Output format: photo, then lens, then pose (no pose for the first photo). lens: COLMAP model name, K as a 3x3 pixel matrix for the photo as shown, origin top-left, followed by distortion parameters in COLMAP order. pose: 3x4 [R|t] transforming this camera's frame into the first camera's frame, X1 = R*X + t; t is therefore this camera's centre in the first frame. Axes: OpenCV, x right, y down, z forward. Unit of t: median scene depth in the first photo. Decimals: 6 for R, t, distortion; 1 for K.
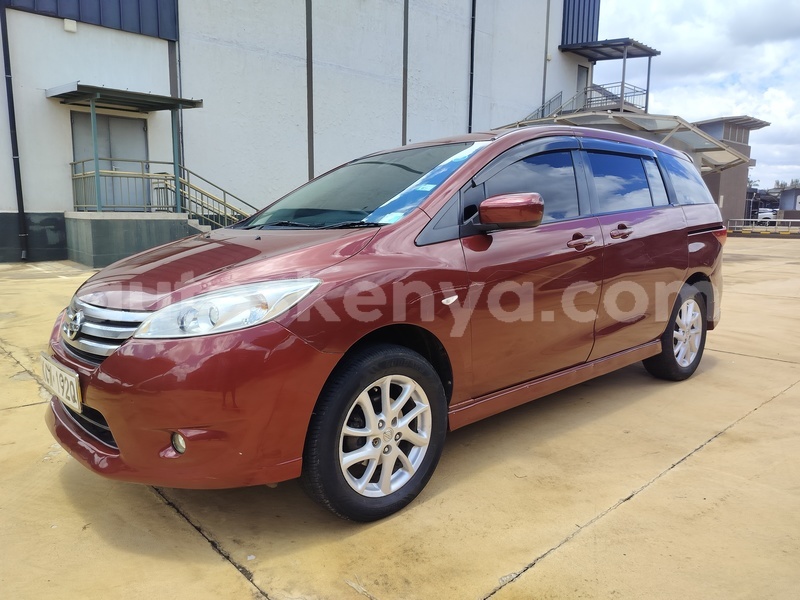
lens RADIAL K [[568.9, 0, 400.0], [0, 568.9, 300.0], [0, 0, 1]] dist [0.025274, -0.021612]
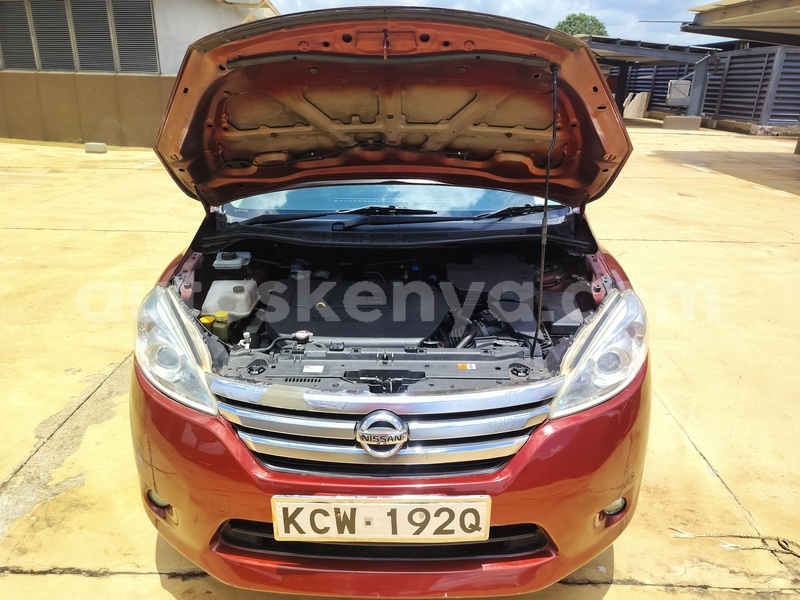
lens RADIAL K [[577.9, 0, 391.1], [0, 577.9, 297.7], [0, 0, 1]] dist [-0.000078, 0.004338]
pose [[0.690835, -0.252205, 0.677598, -0.177624], [0.098902, 0.961342, 0.256981, -0.050565], [-0.716216, -0.110516, 0.689073, 0.100705]]
